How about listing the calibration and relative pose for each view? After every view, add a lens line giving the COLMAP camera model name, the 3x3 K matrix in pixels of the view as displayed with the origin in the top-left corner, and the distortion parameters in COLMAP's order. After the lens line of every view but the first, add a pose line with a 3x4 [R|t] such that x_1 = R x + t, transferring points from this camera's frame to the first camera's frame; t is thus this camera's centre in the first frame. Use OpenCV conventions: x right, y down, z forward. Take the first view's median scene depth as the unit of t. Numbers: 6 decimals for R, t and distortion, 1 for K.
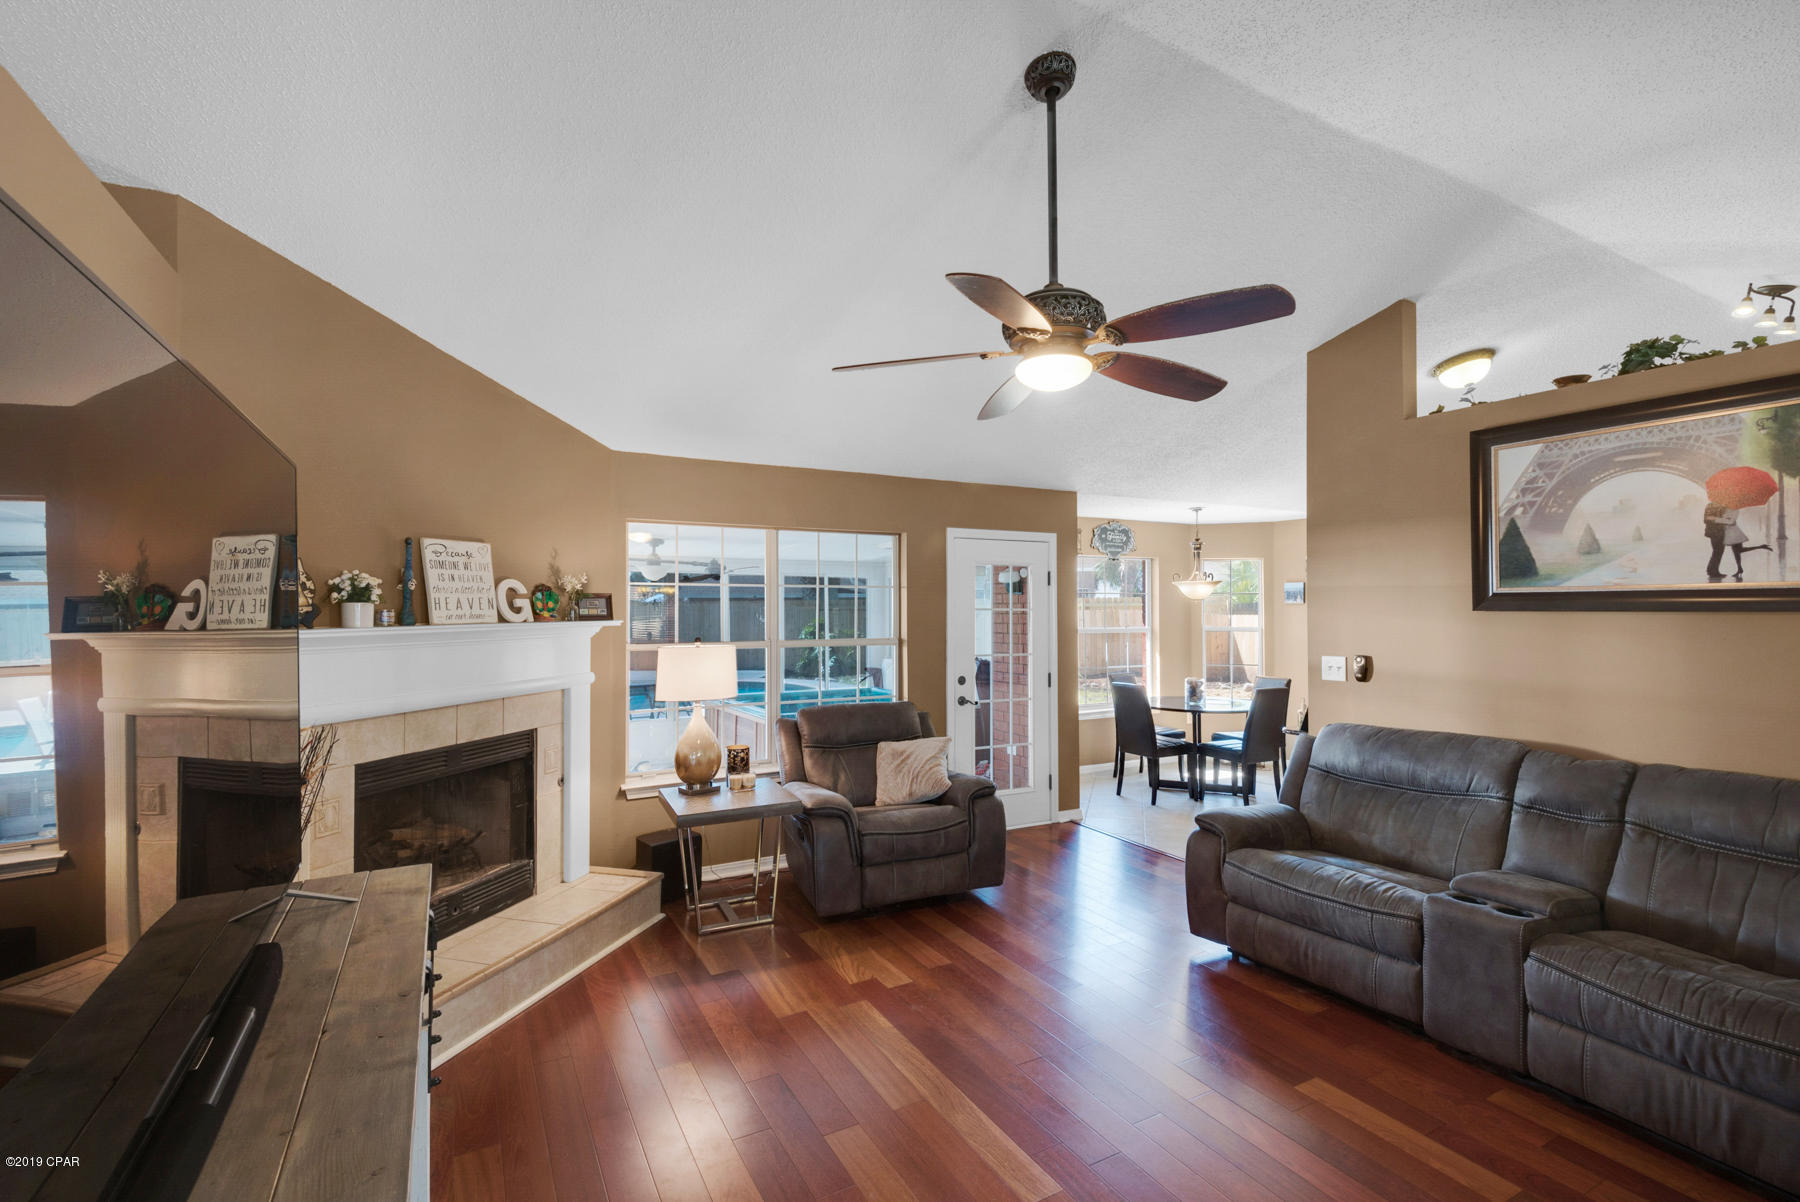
lens RADIAL K [[800.5, 0, 903.0], [0, 800.5, 608.3], [0, 0, 1]] dist [0.033384, -0.020288]
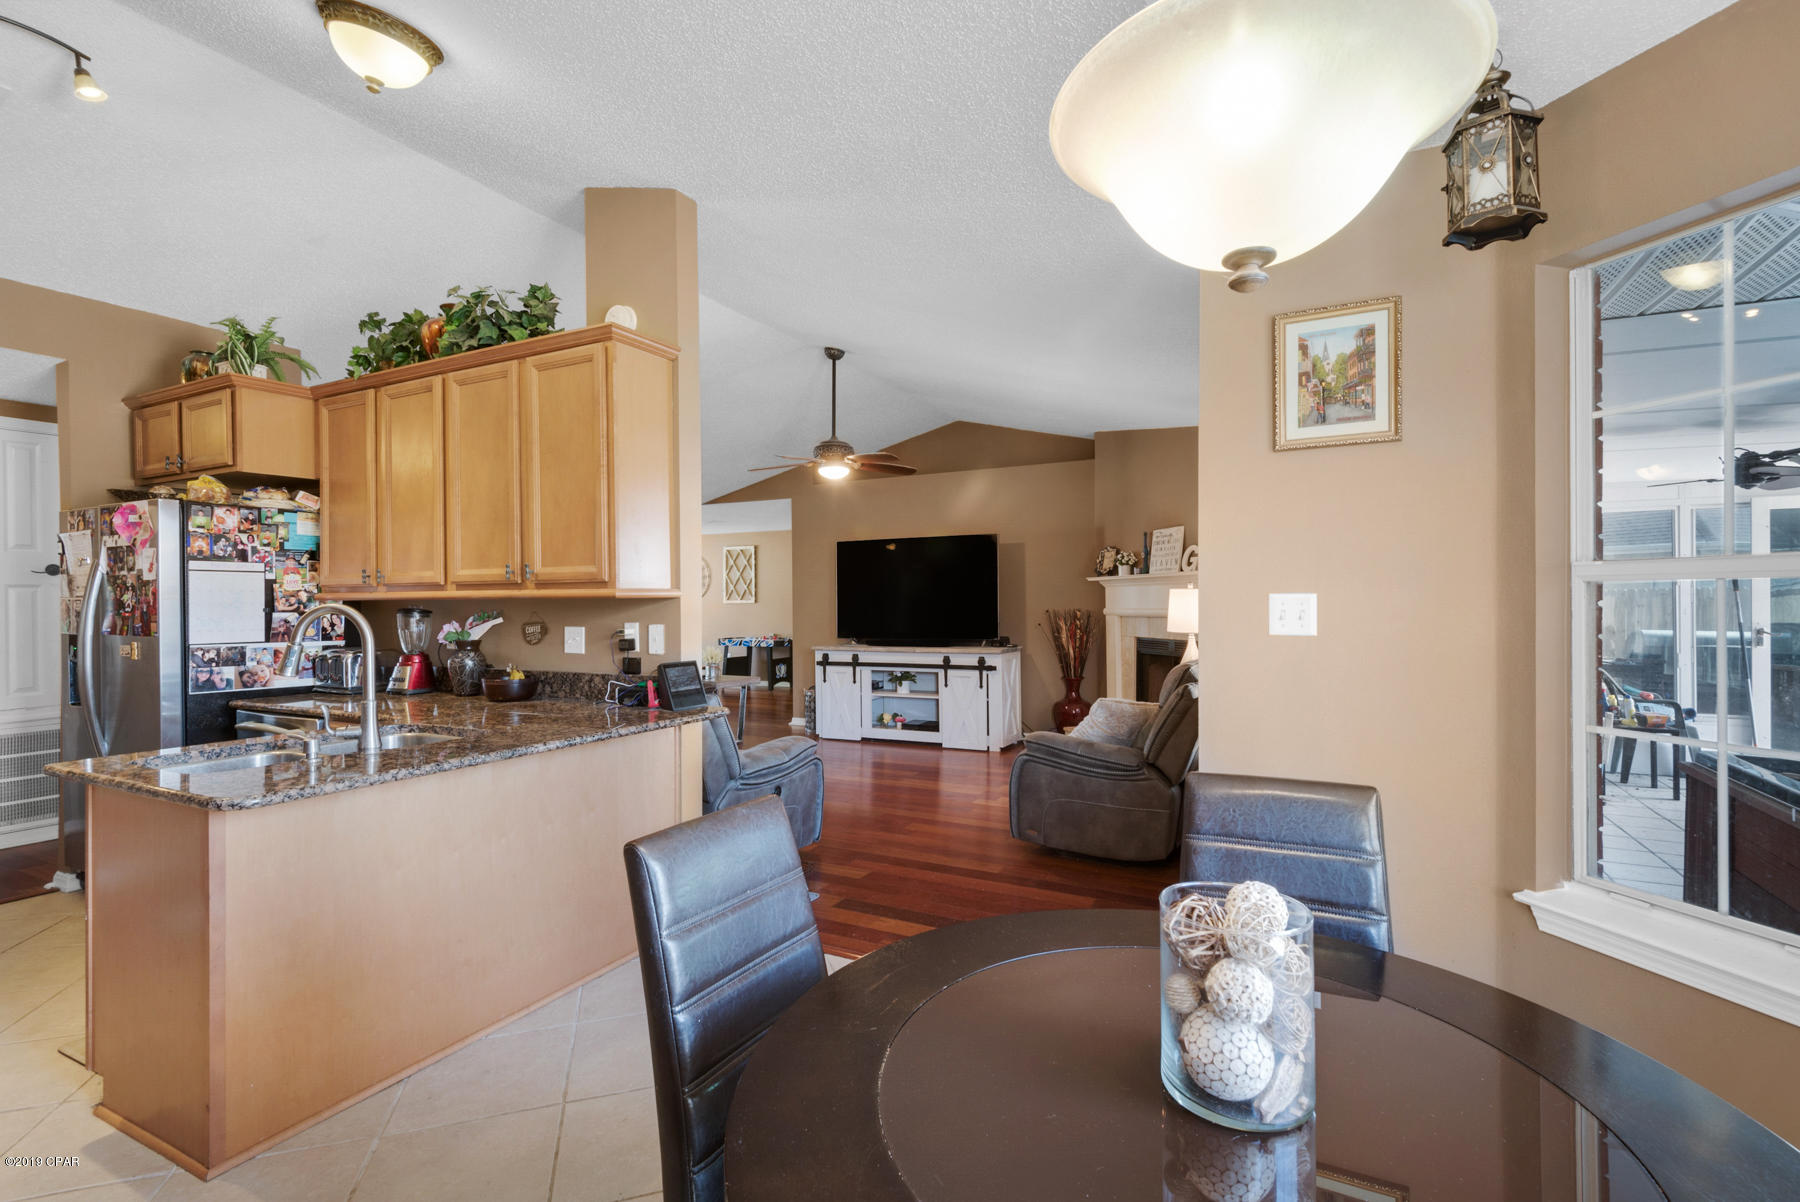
lens RADIAL K [[826.0, 0, 896.0], [0, 826.0, 591.6], [0, 0, 1]] dist [0.035035, -0.023012]
pose [[-0.840030, -0.003468, -0.542529, 0.889657], [0.003449, 0.999925, -0.011731, 0.072587], [0.542529, -0.011725, -0.839955, 2.038007]]
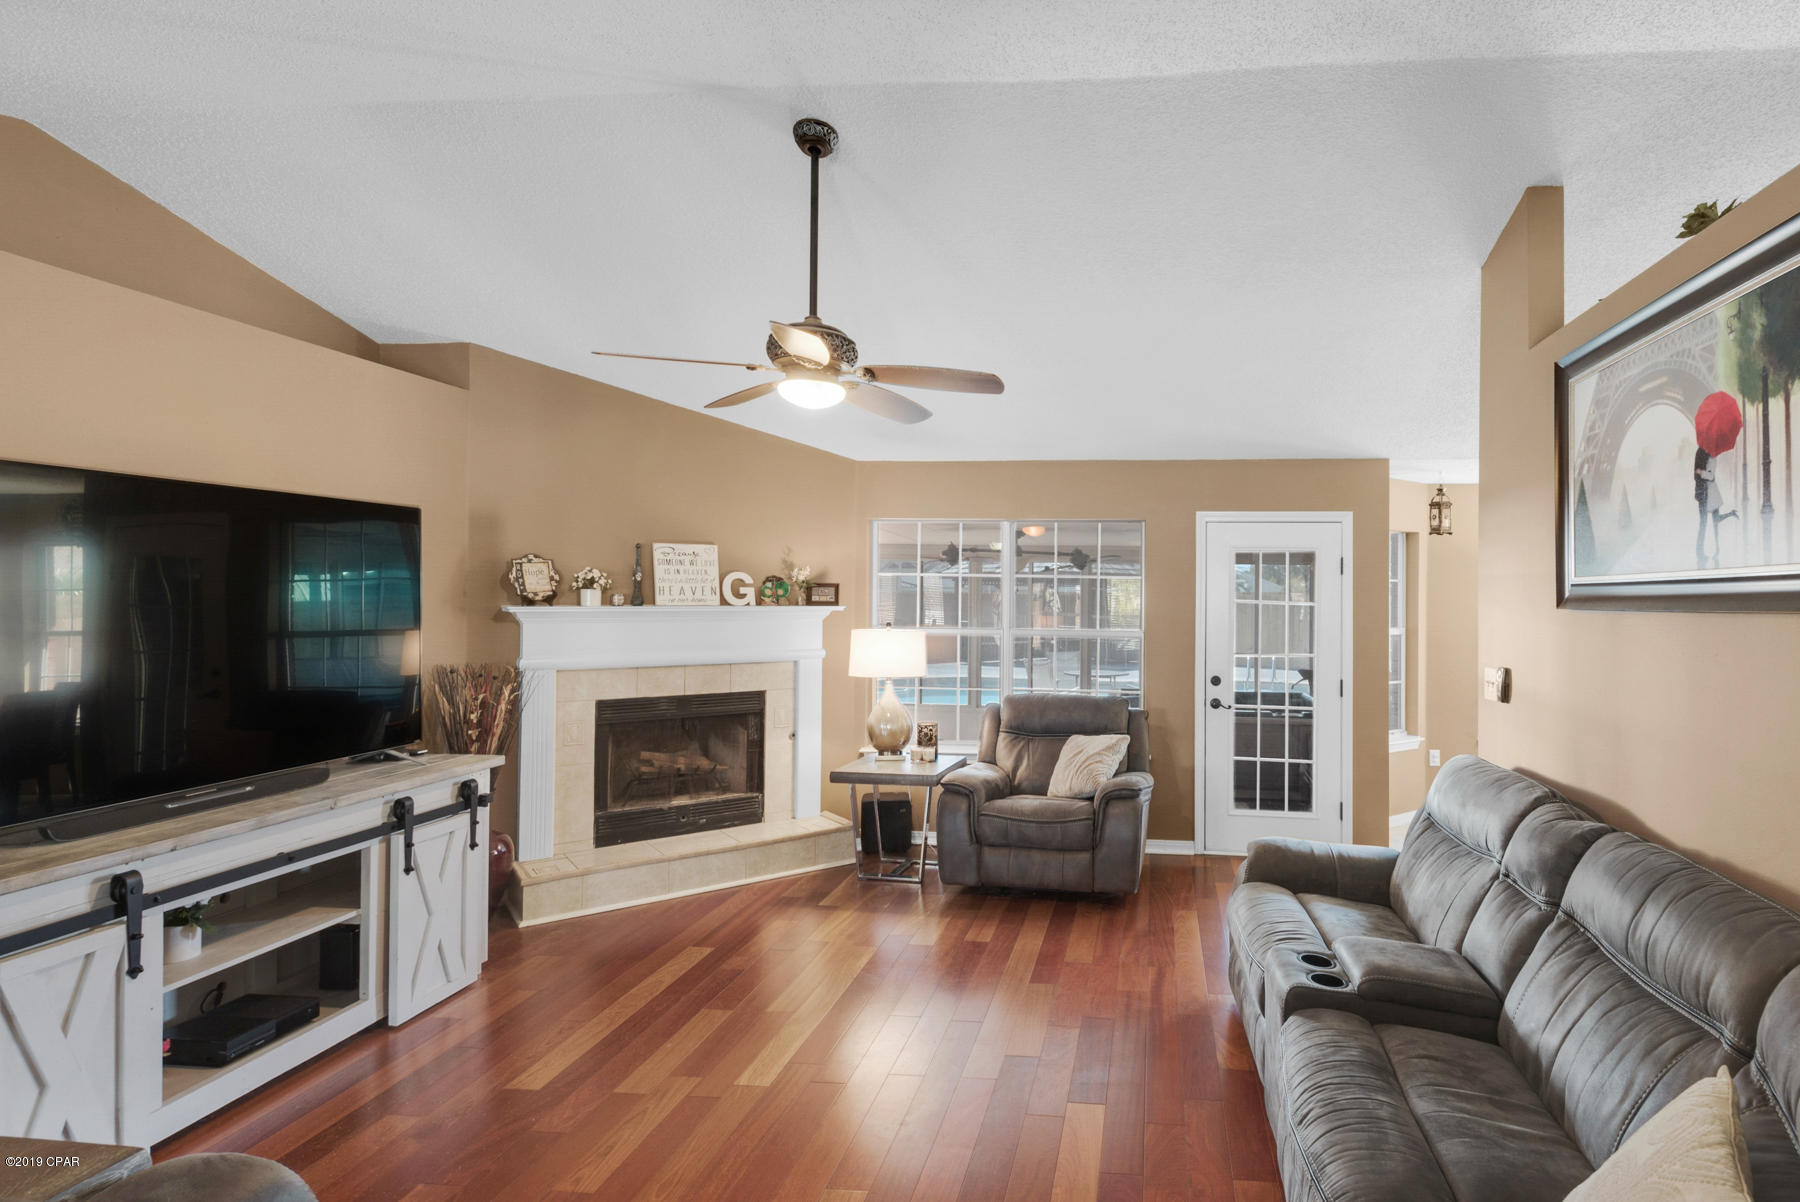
lens RADIAL K [[938.7, 0, 1073.6], [0, 938.7, 595.0], [0, 0, 1]] dist [0.028653, -0.017338]
pose [[0.825097, 0.008442, -0.564928, 0.796798], [-0.012005, 0.999925, -0.002591, -0.001823], [0.564863, 0.008920, 0.825136, 0.059802]]
